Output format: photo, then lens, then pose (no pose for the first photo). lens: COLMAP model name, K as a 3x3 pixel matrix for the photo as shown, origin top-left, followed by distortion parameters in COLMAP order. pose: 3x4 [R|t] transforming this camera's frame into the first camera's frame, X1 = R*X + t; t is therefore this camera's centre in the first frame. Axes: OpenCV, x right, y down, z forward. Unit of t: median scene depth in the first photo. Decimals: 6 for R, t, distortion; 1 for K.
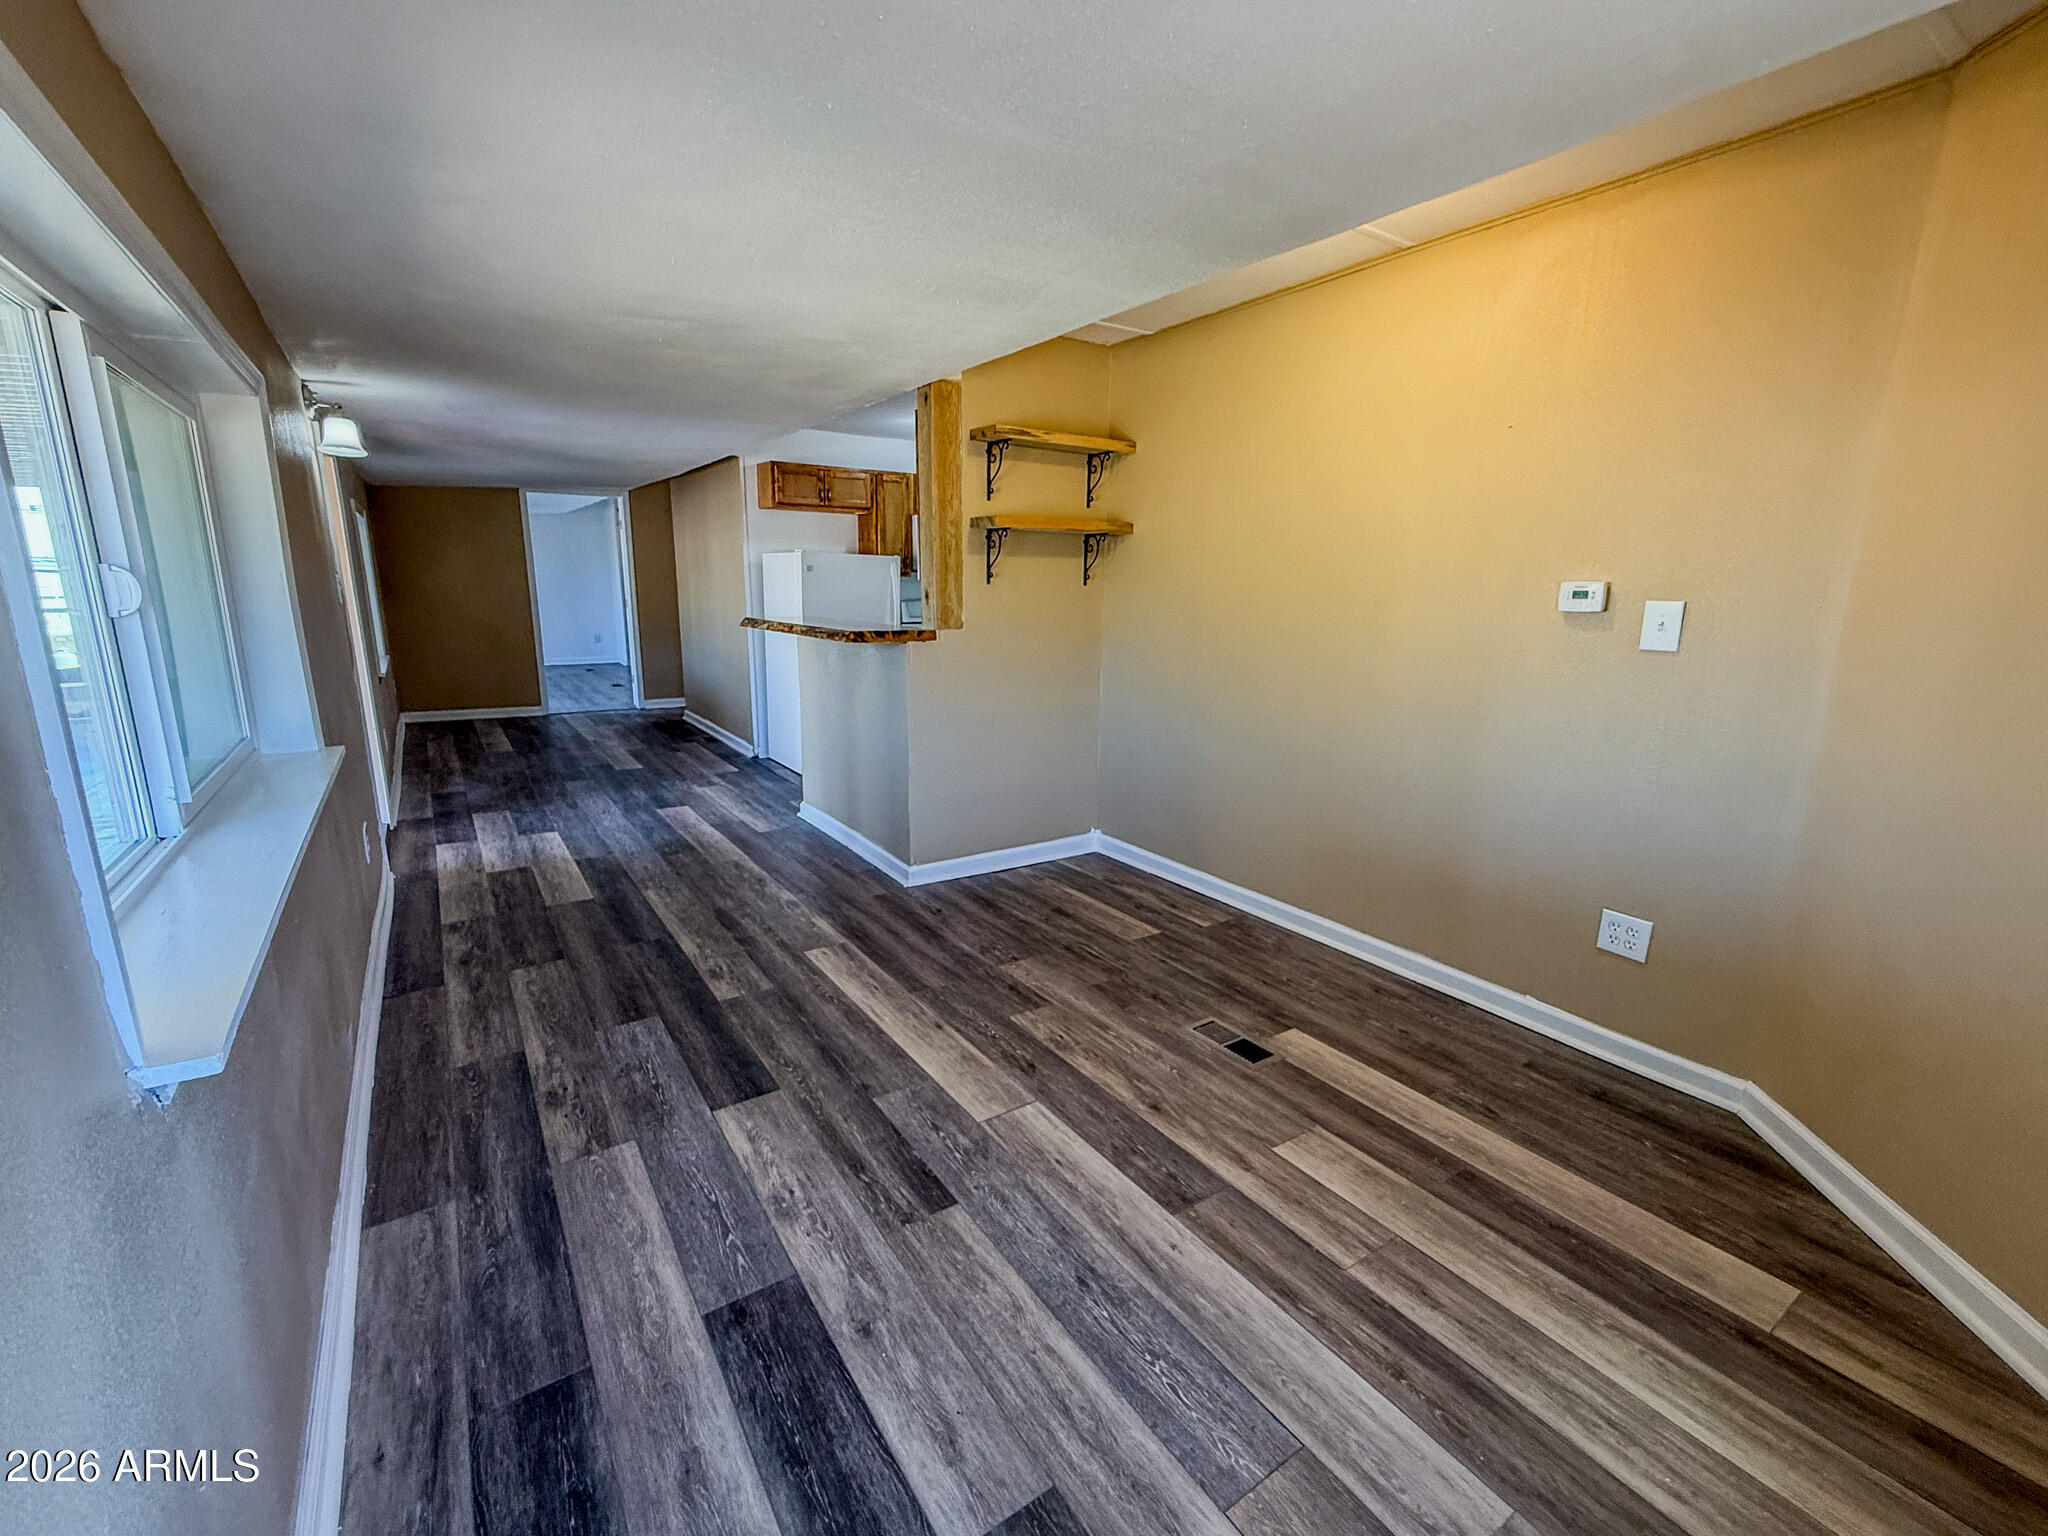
lens RADIAL K [[839.5, 0, 1026.8], [0, 839.5, 766.7], [0, 0, 1]] dist [0.000930, -0.000711]
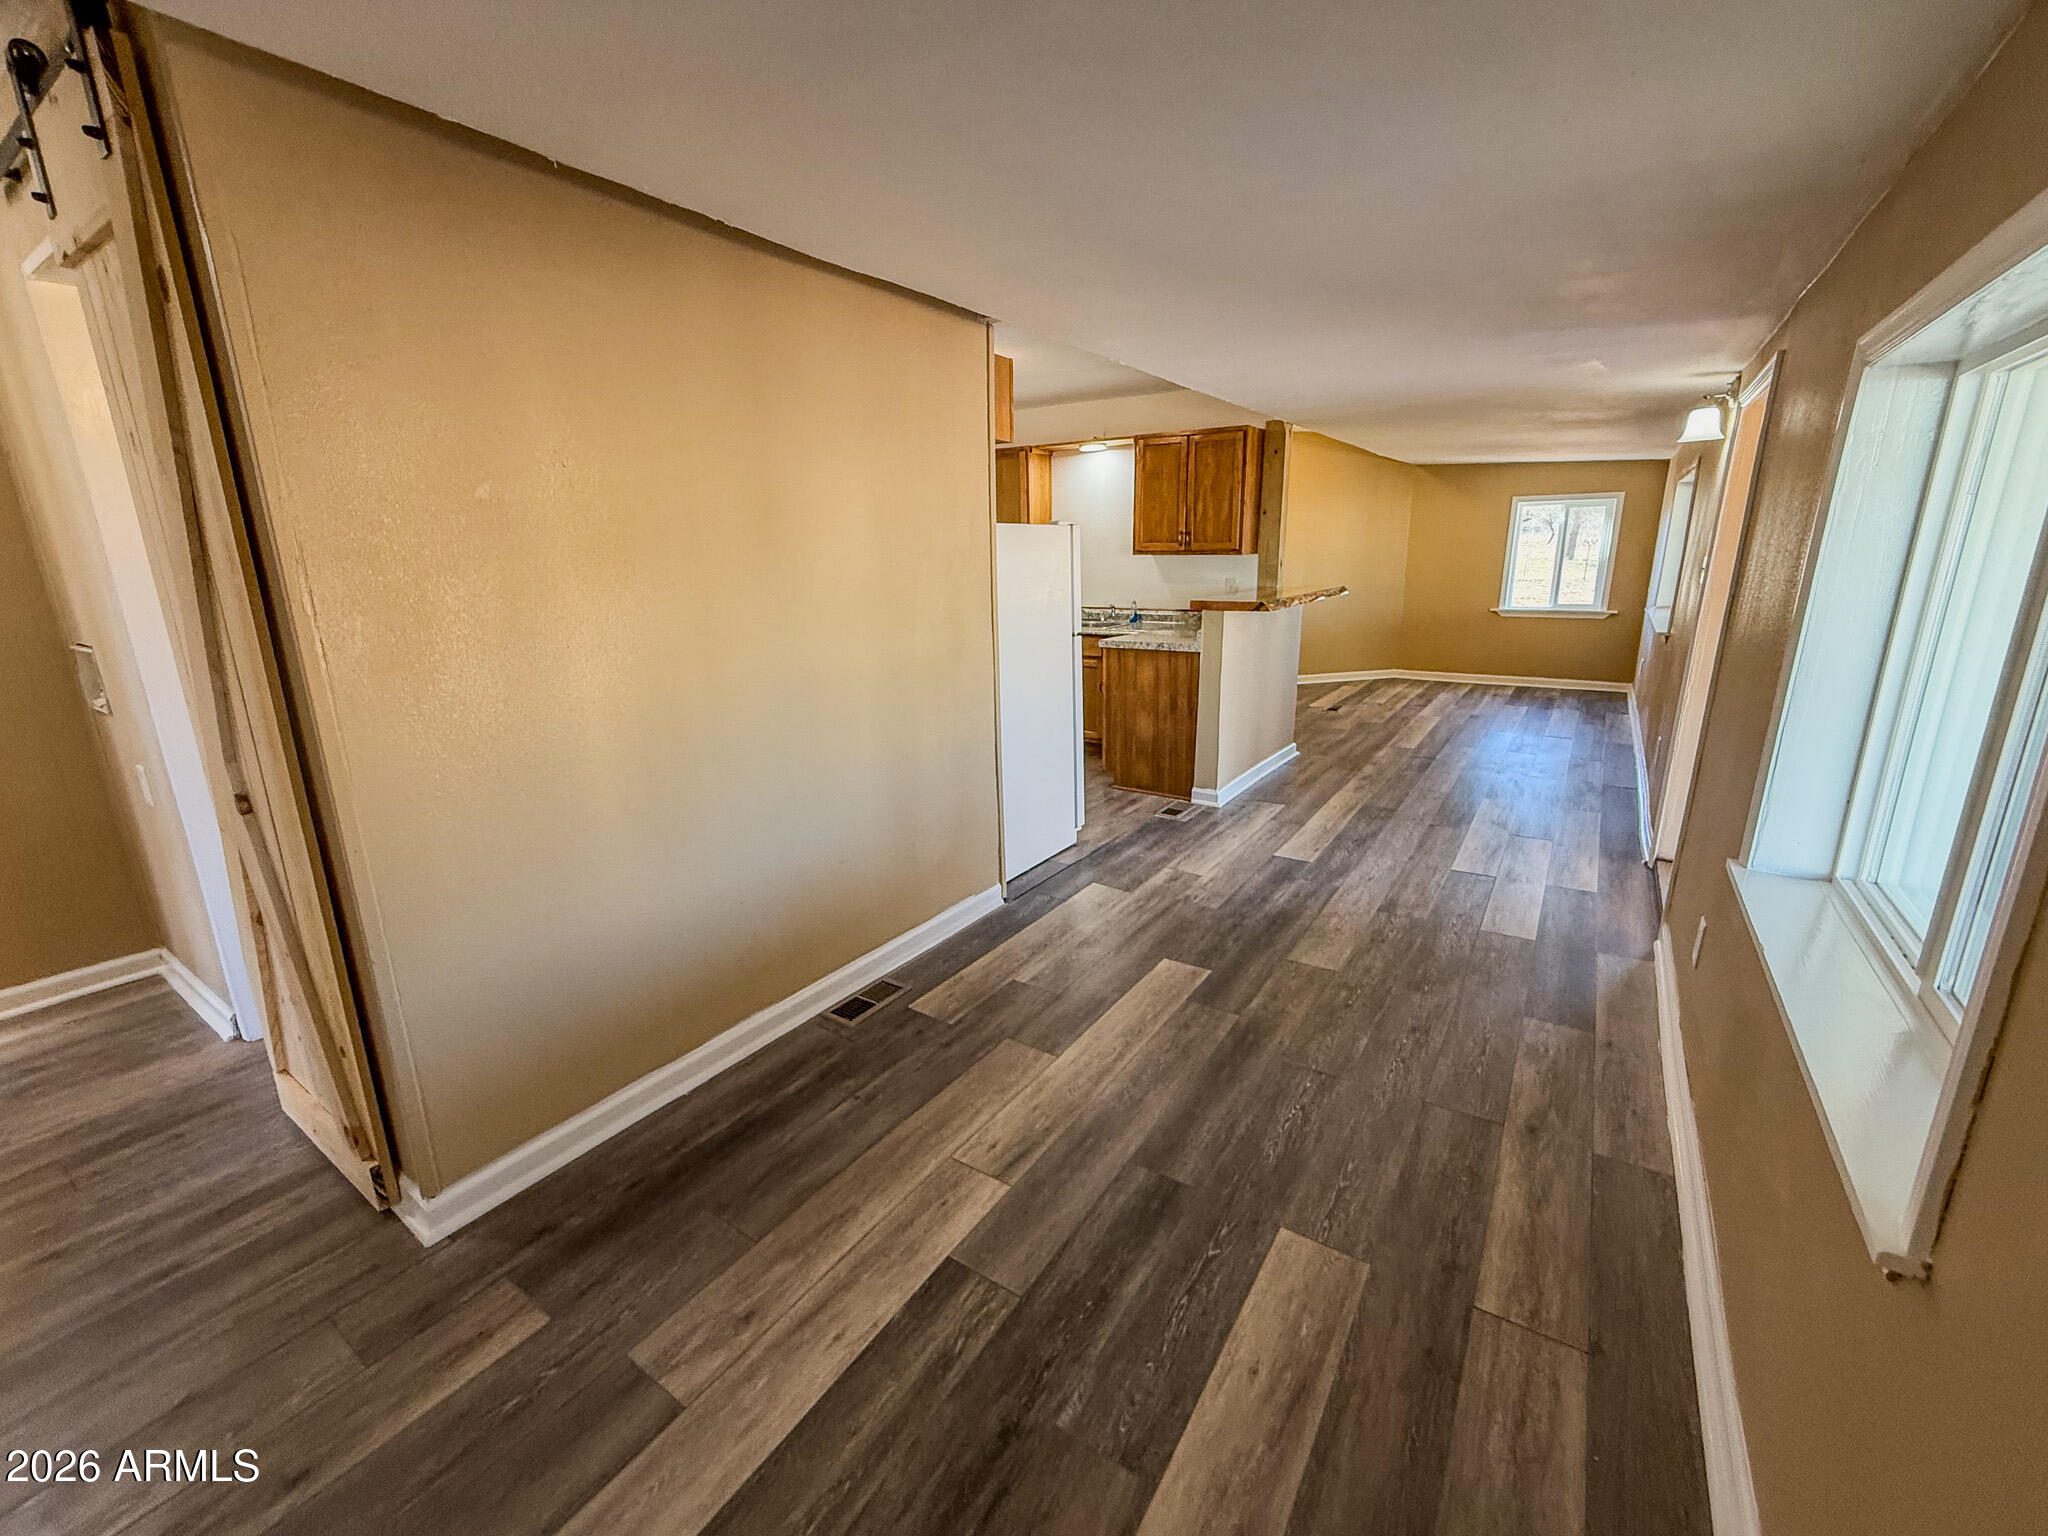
lens RADIAL K [[839.5, 0, 1021.0], [0, 839.5, 763.4], [0, 0, 1]] dist [0.000930, -0.000711]
pose [[-0.353236, -0.241233, 0.903898, -2.148075], [0.215562, 0.919198, 0.329556, -0.720791], [-0.910361, 0.311257, -0.272694, 2.999579]]
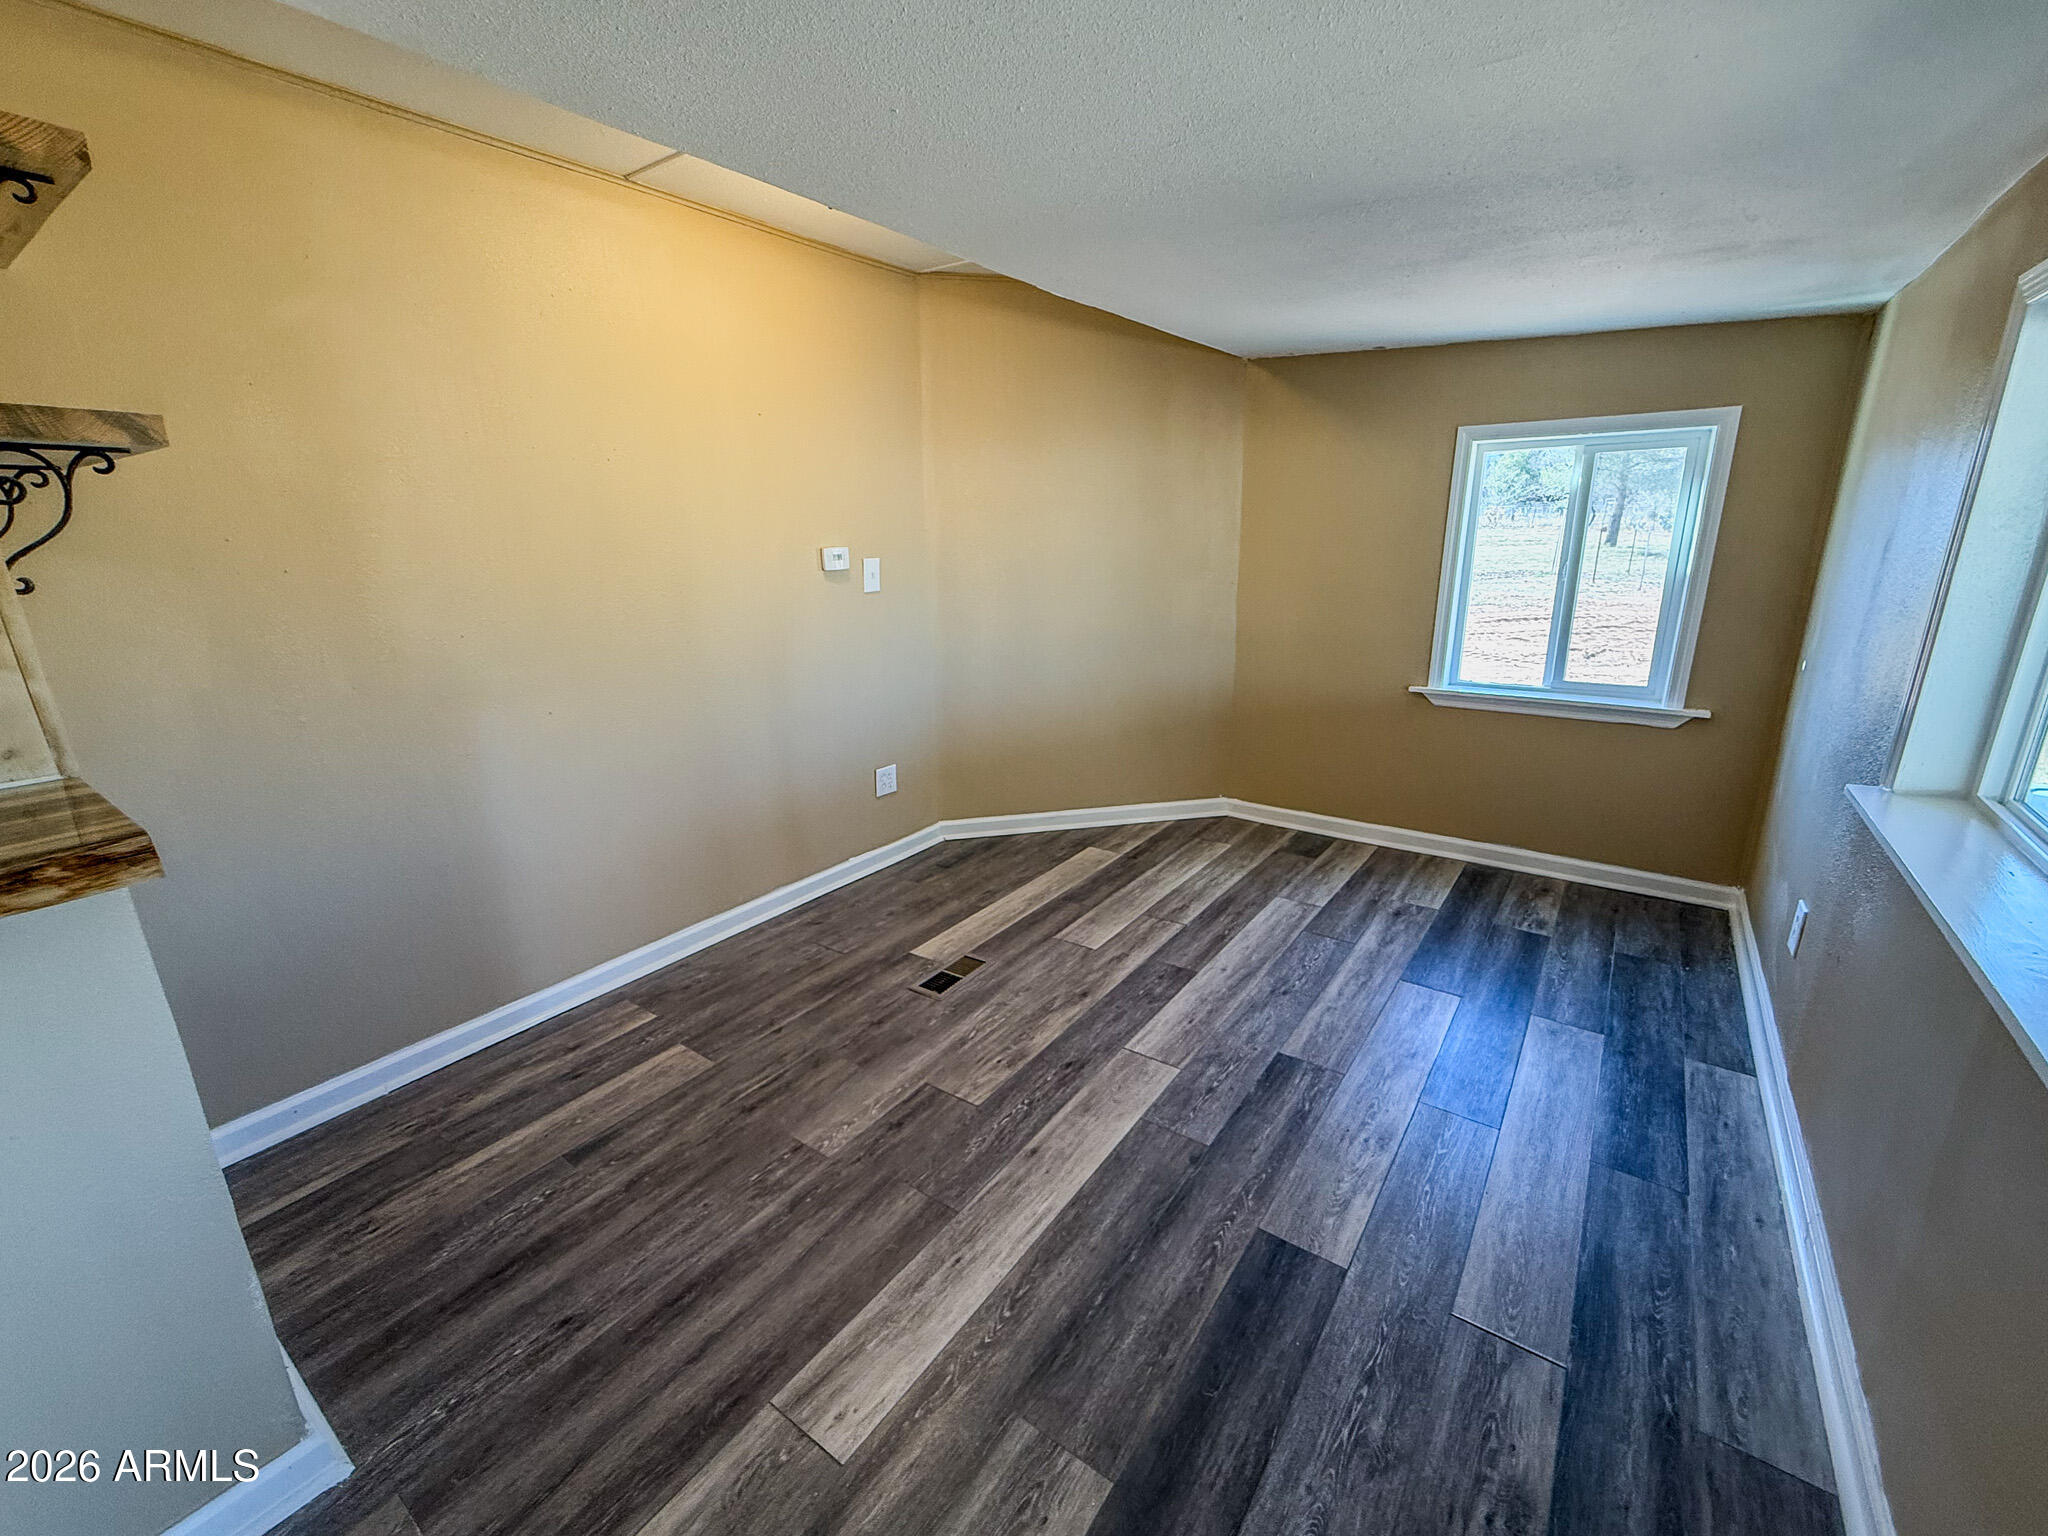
lens RADIAL K [[839.5, 0, 1029.9], [0, 839.5, 759.0], [0, 0, 1]] dist [0.000930, -0.000711]
pose [[-0.326136, -0.260096, 0.908837, -0.749132], [0.214690, 0.915903, 0.339160, -0.295246], [-0.920621, 0.305731, -0.242868, 1.147642]]
